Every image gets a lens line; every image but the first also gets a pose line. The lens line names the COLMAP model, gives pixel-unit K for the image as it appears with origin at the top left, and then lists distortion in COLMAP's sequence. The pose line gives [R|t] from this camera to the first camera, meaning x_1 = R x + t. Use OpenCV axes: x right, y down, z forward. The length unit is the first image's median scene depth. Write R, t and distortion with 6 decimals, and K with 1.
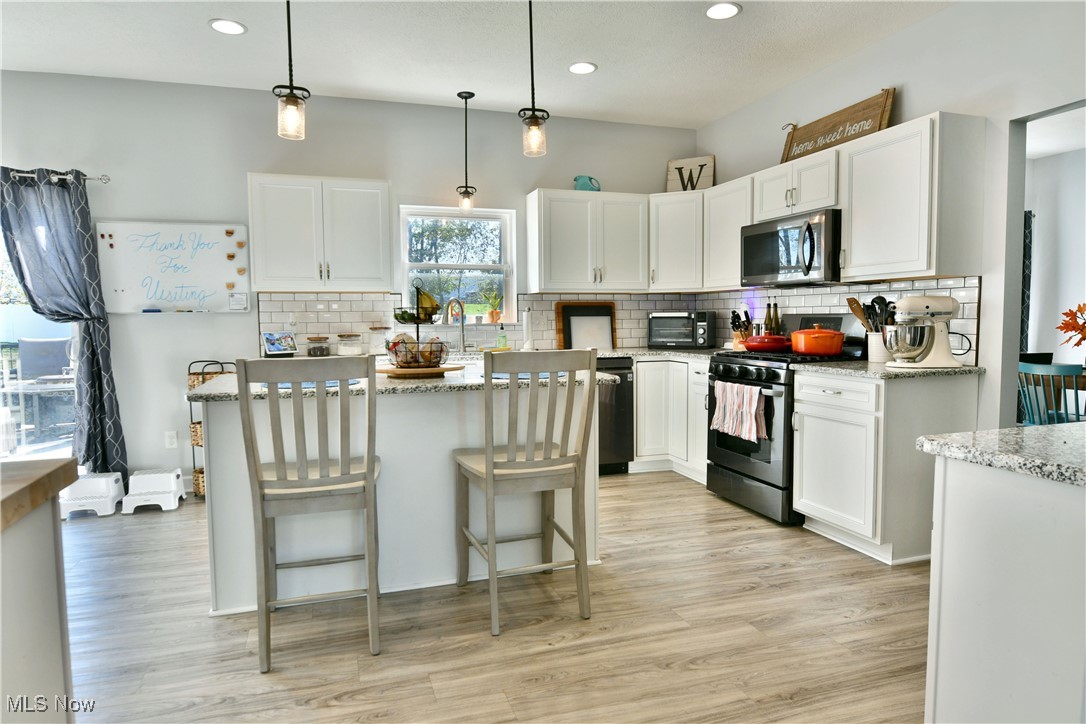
lens RADIAL K [[657.3, 0, 537.6], [0, 657.3, 363.0], [0, 0, 1]] dist [-0.011619, -0.002499]
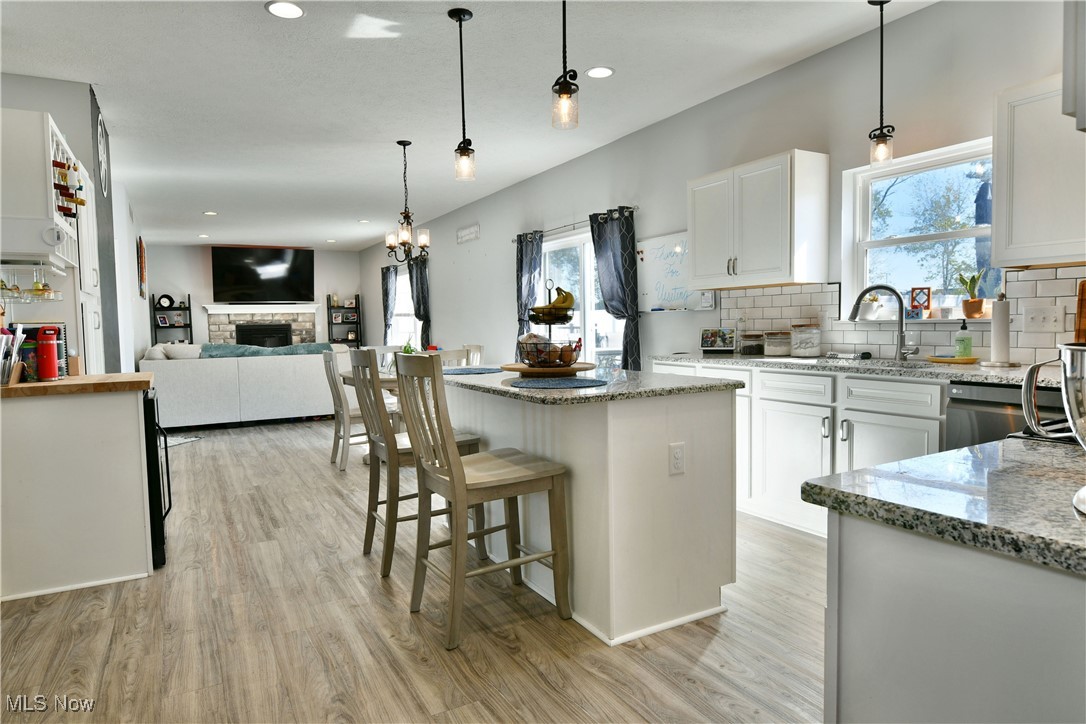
lens RADIAL K [[653.0, 0, 538.7], [0, 653.0, 363.3], [0, 0, 1]] dist [-0.016581, -0.002263]
pose [[0.189835, 0.066590, -0.979555, 0.602642], [-0.049960, 0.997060, 0.058098, -0.042021], [0.980544, 0.037910, 0.192604, 0.585492]]
